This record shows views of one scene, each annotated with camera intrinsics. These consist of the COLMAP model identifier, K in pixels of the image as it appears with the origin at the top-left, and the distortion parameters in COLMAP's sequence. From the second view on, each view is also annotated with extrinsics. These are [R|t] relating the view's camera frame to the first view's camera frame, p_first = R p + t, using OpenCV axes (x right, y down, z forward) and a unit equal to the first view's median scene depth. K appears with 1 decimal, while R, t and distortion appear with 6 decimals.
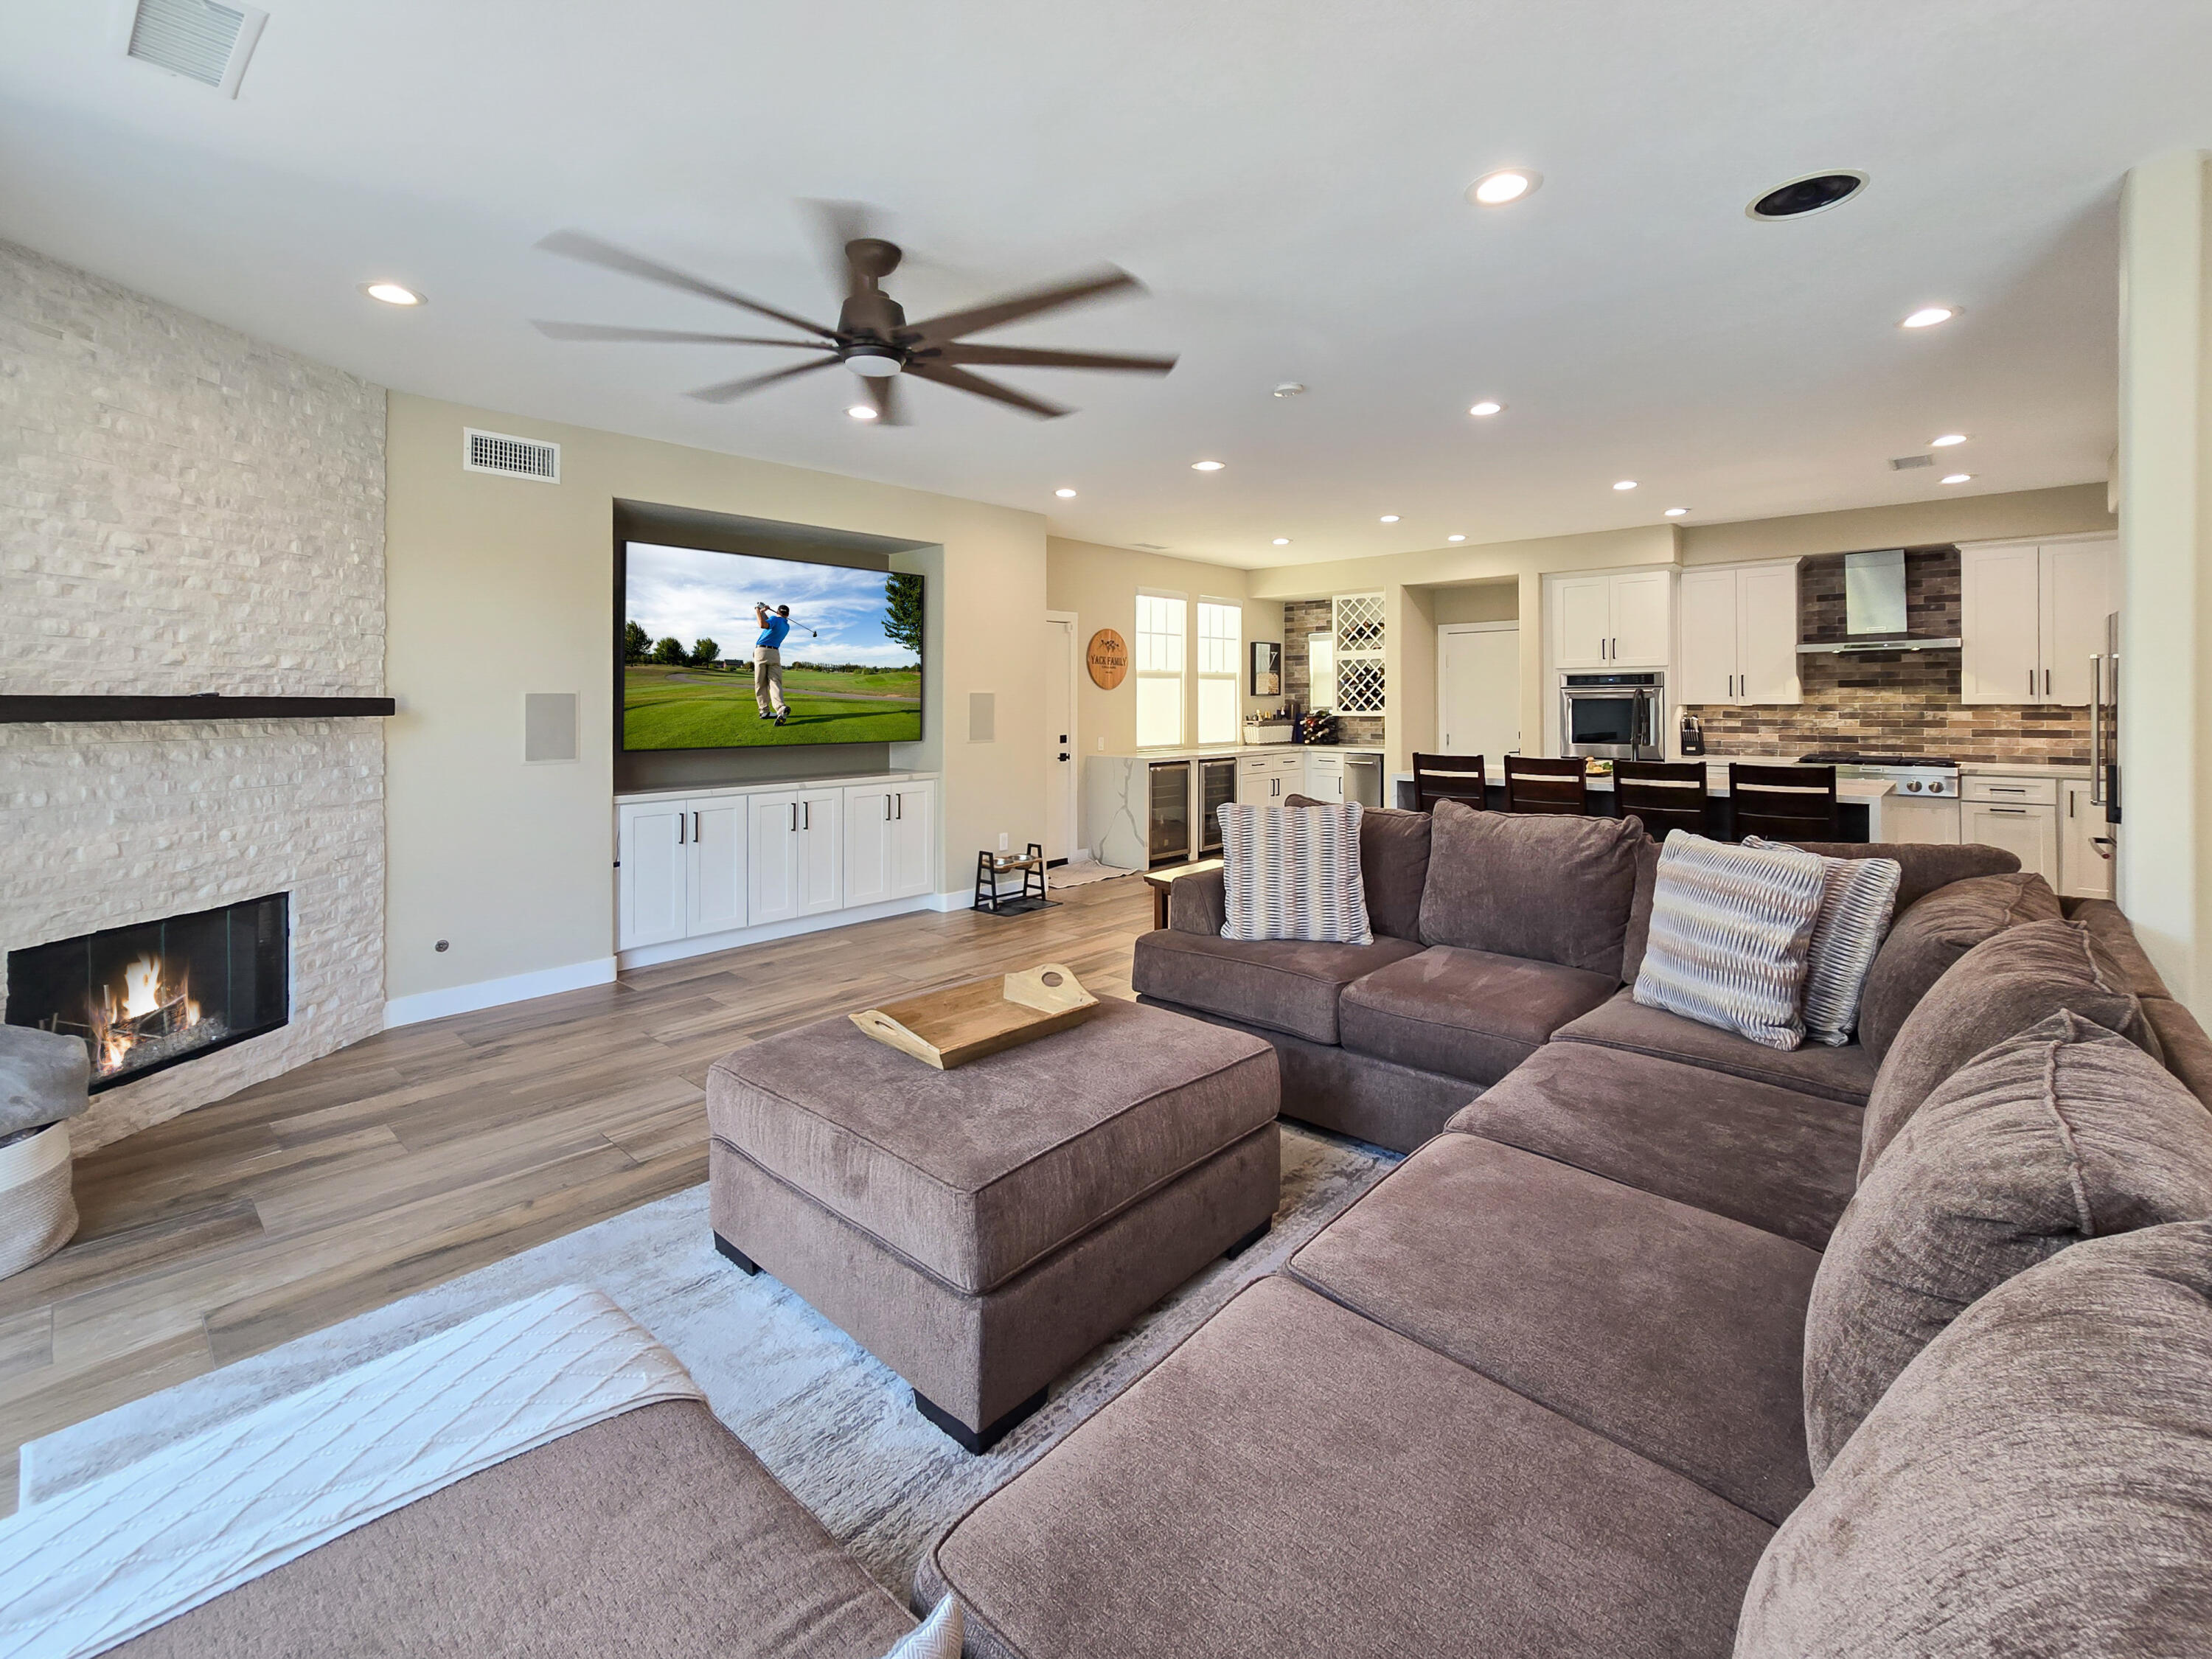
lens RADIAL K [[955.8, 0, 1111.5], [0, 955.8, 712.5], [0, 0, 1]] dist [-0.006095, 0.000410]
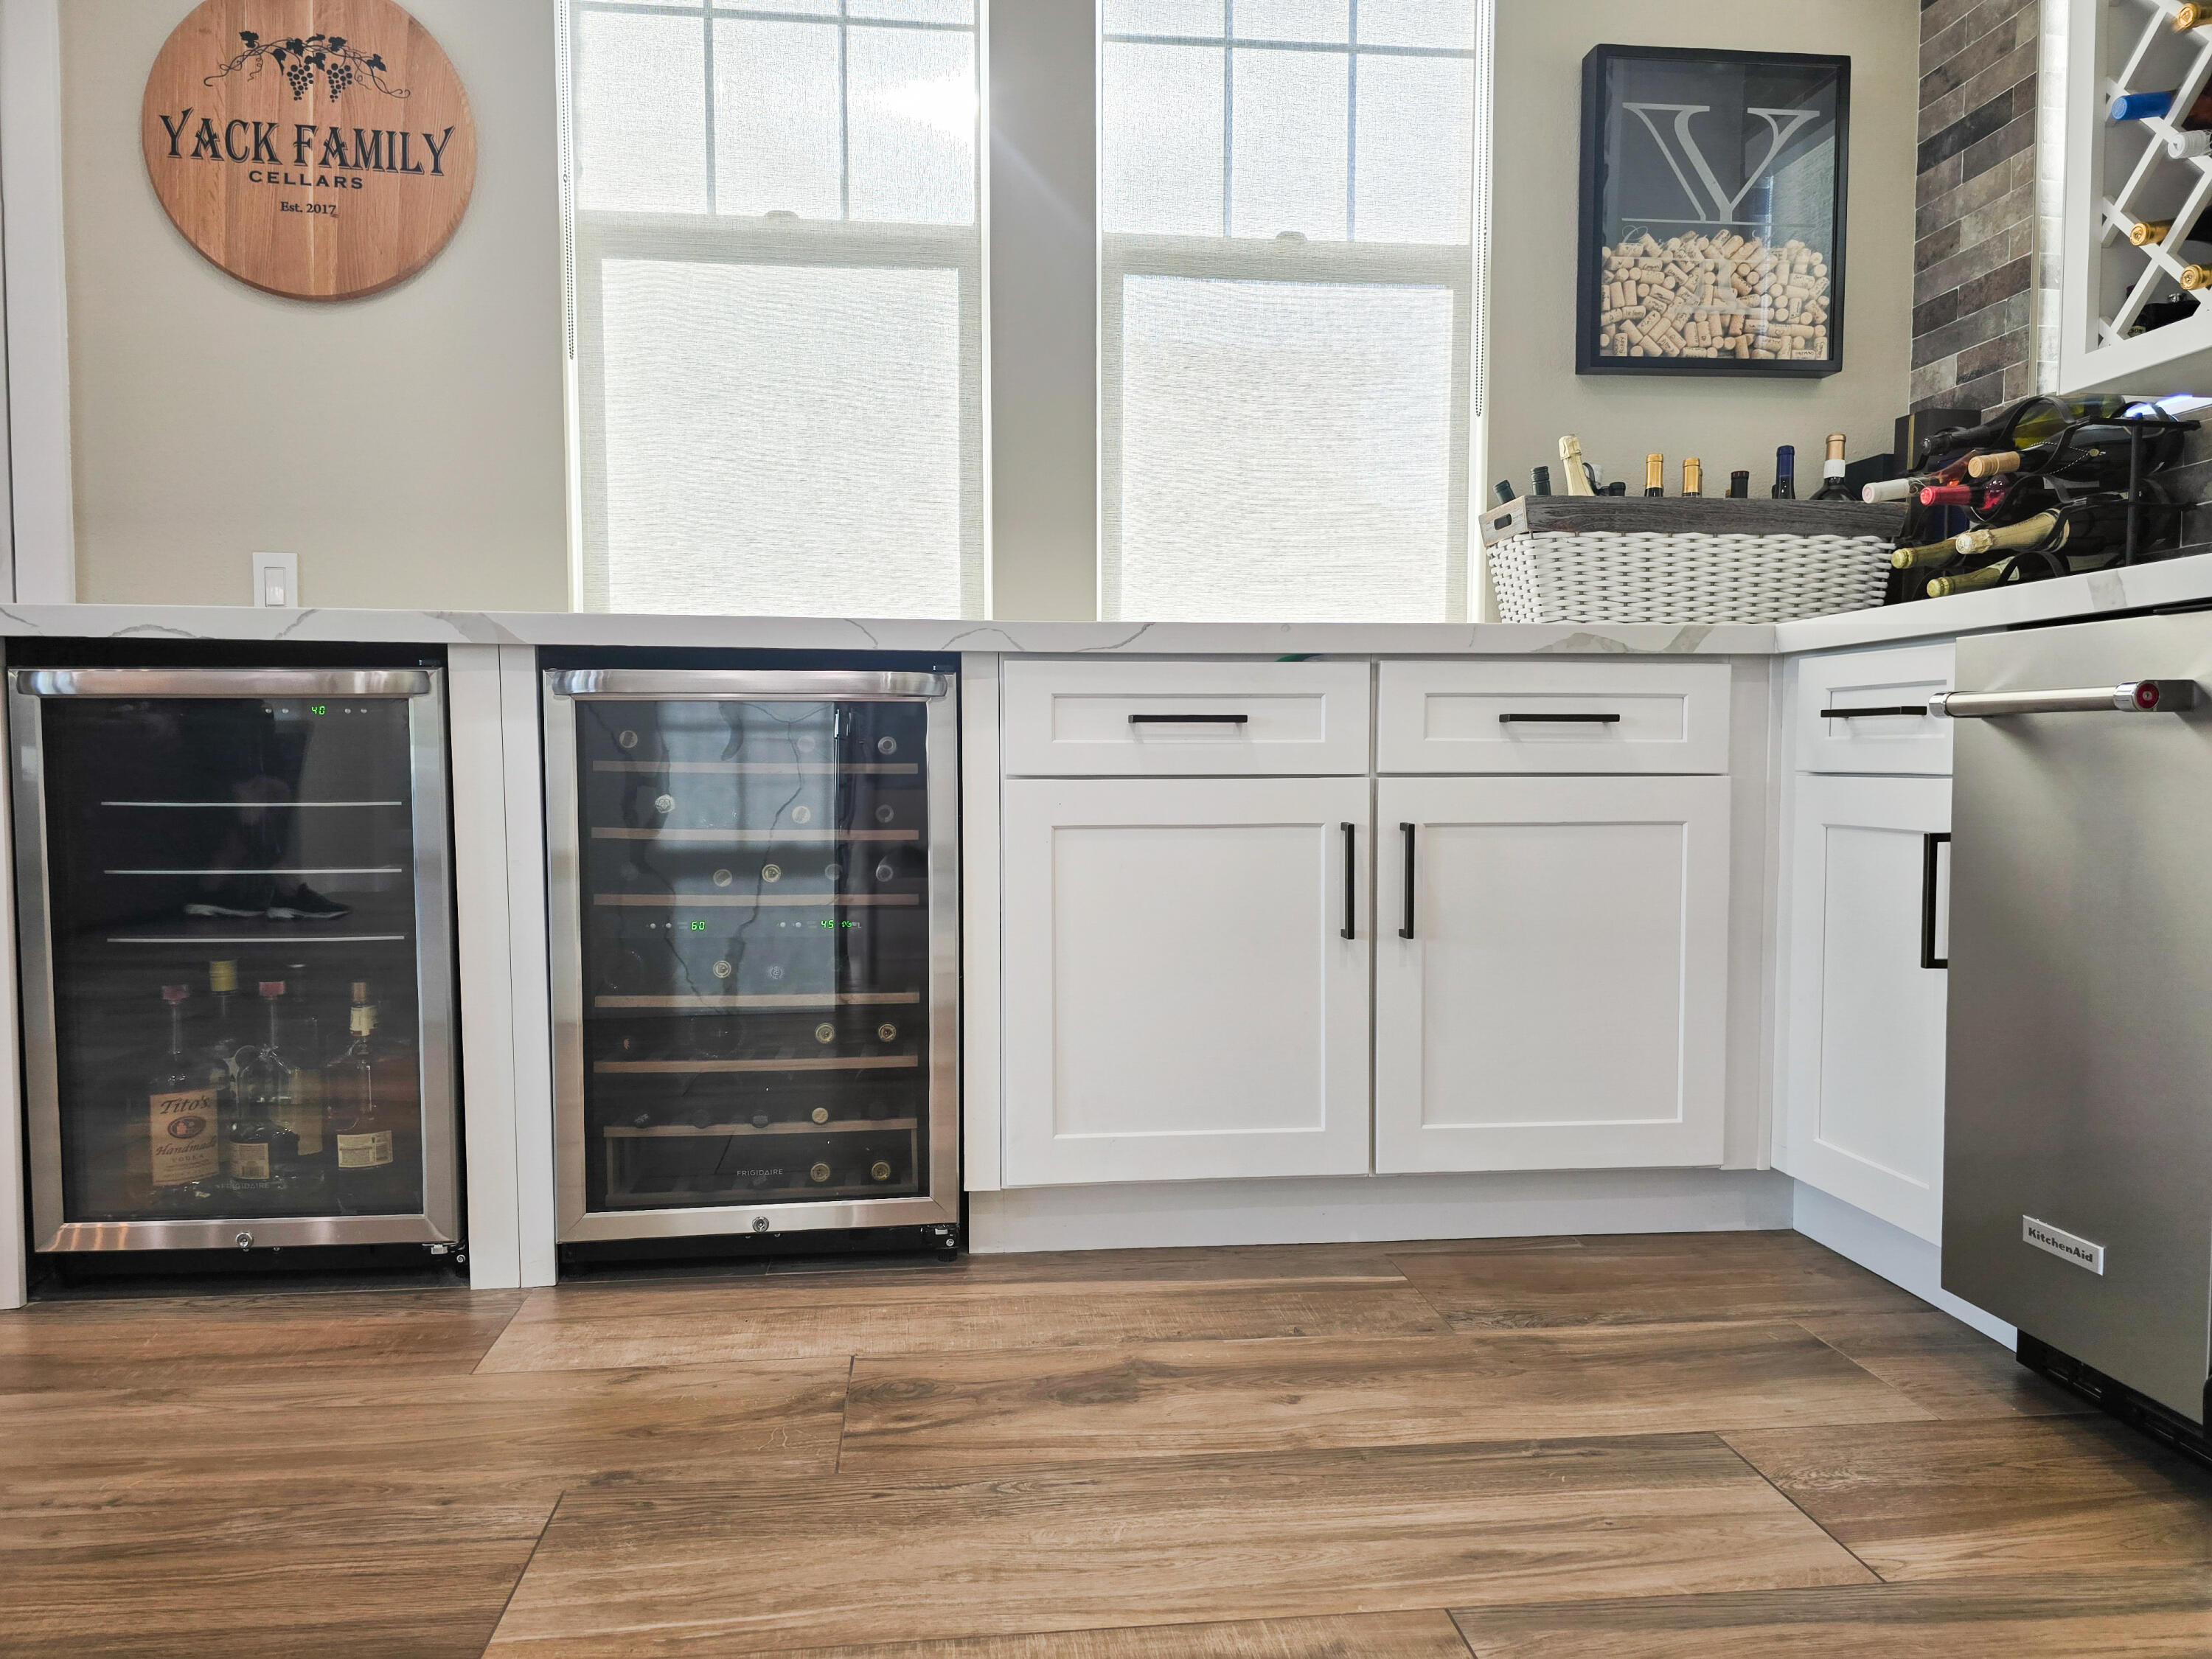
lens RADIAL K [[1504.1, 0, 1102.9], [0, 1504.1, 834.5], [0, 0, 1]] dist [0.002473, 0.000149]
pose [[0.752493, 0.042317, -0.657240, 0.477828], [-0.014250, 0.998746, 0.047991, 0.099872], [0.658446, -0.026747, 0.752152, 1.309877]]
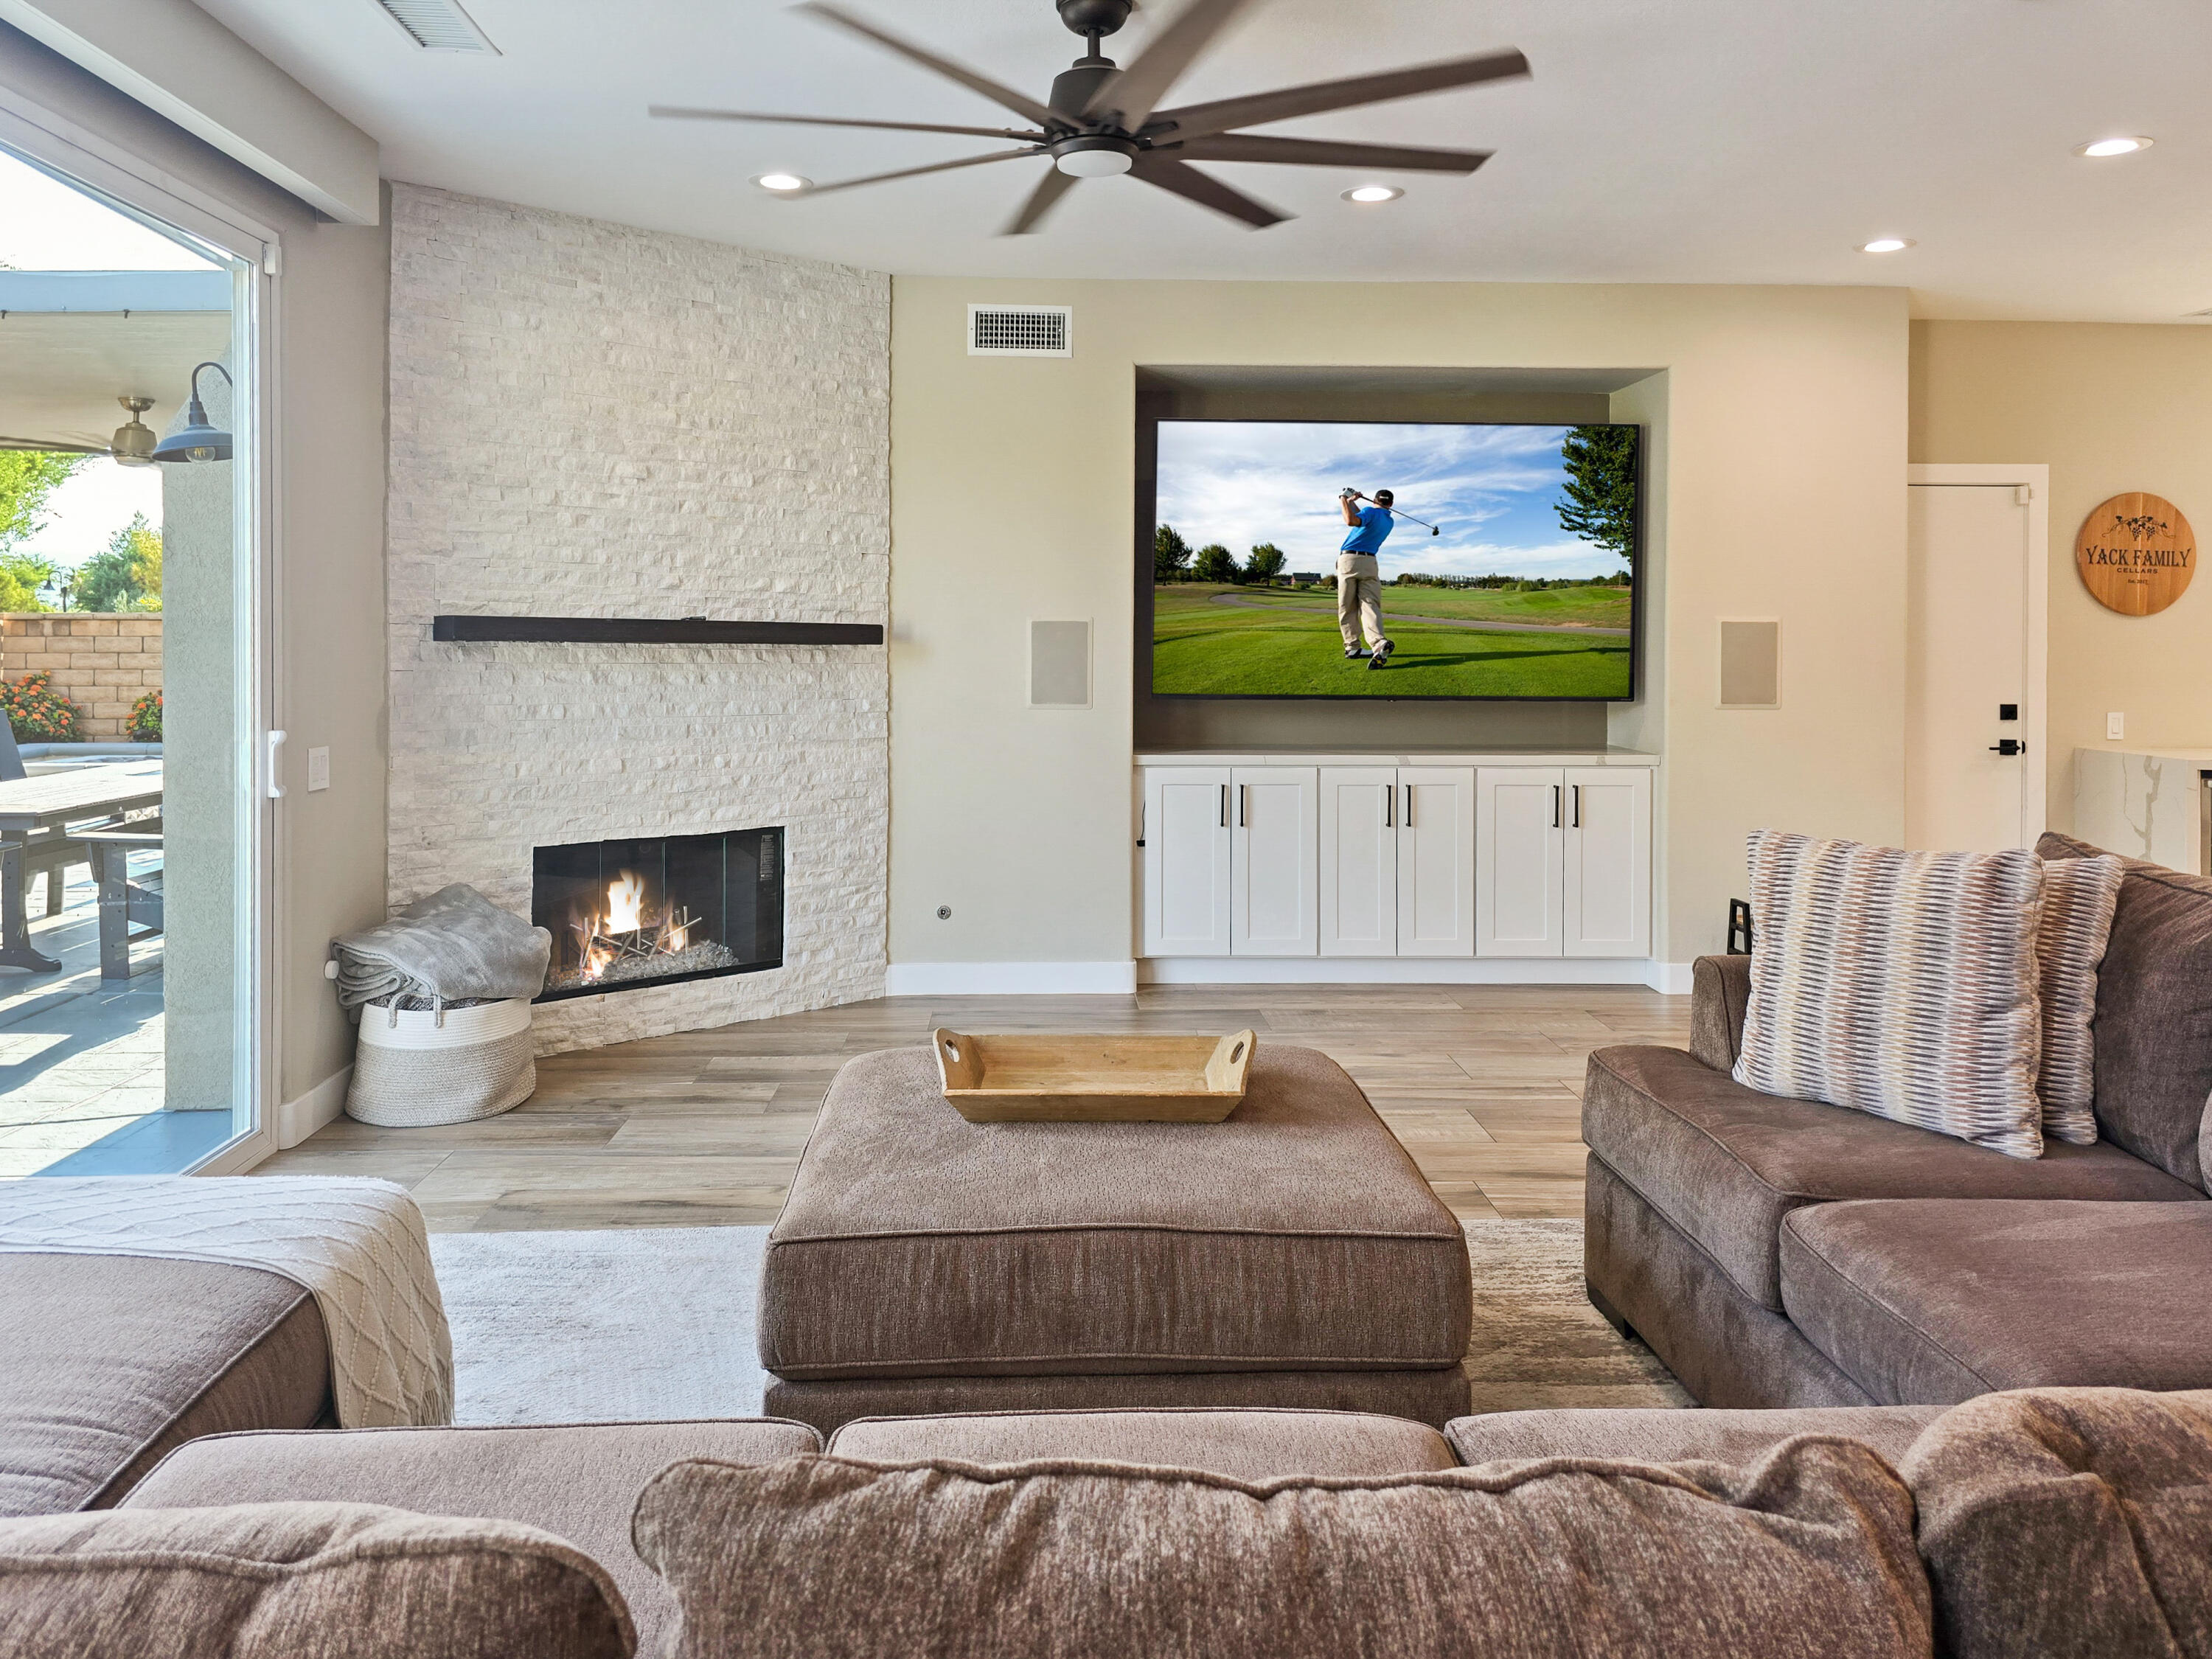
lens RADIAL K [[1496.2, 0, 1110.7], [0, 1496.2, 683.6], [0, 0, 1]] dist [0.063294, -0.097354]
pose [[0.695085, 0.024153, -0.718522, 0.286940], [-0.016522, 0.999708, 0.017622, 0.008692], [0.718738, -0.000377, 0.695281, 0.126219]]
